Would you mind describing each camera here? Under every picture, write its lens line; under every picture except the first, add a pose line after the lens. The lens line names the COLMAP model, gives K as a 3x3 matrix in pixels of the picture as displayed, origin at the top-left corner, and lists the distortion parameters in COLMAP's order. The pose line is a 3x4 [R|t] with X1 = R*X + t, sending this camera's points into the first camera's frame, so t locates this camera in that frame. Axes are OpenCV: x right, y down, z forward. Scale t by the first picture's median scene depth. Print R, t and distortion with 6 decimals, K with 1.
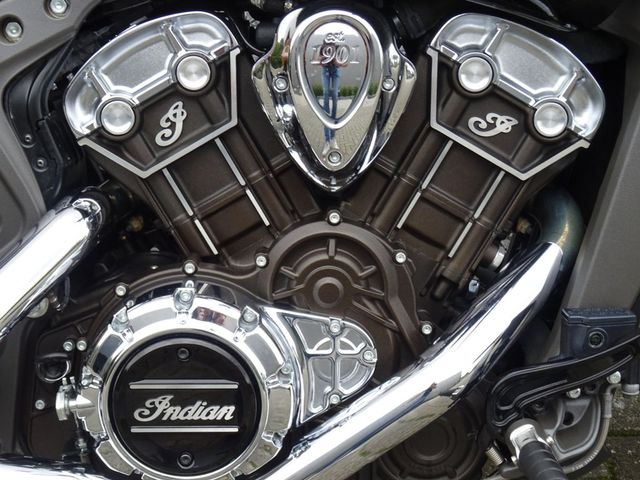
lens RADIAL K [[1042.9, 0, 320.0], [0, 1042.9, 240.0], [0, 0, 1]] dist [0.014583, -0.002960]
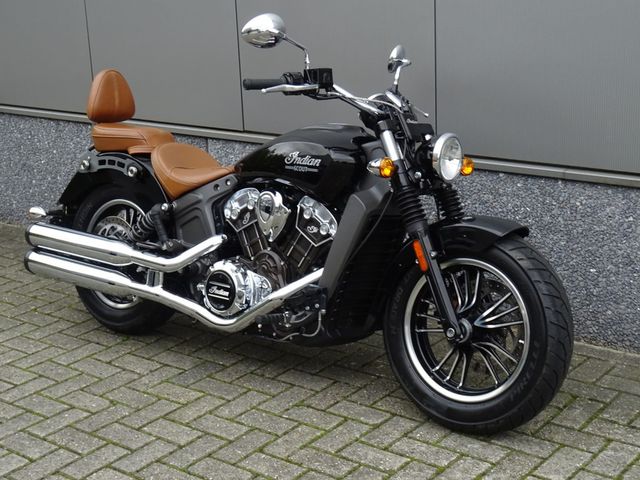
lens RADIAL K [[1042.9, 0, 320.0], [0, 1042.9, 240.0], [0, 0, 1]] dist [0.014583, -0.002960]
pose [[0.764018, 0.131613, -0.631629, 2.342260], [-0.215722, 0.974741, -0.057830, 0.114443], [0.608064, 0.180439, 0.773111, -1.609318]]
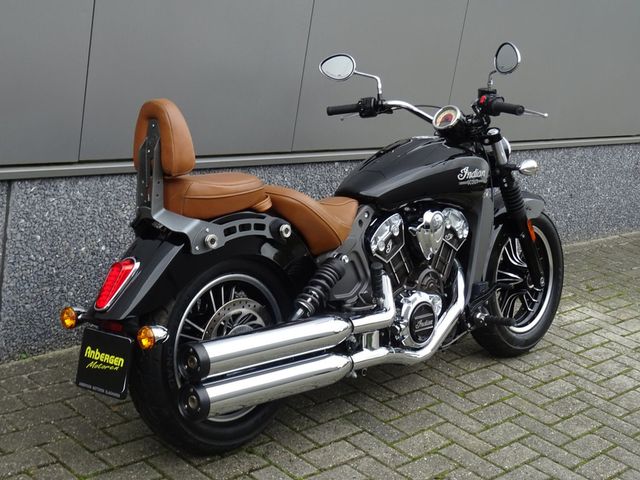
lens RADIAL K [[1042.9, 0, 320.0], [0, 1042.9, 240.0], [0, 0, 1]] dist [0.014583, -0.002960]
pose [[0.697448, -0.105030, 0.708897, -2.749350], [0.159407, 0.987156, -0.010575, -0.134176], [-0.698681, 0.120379, 0.705233, -1.261025]]
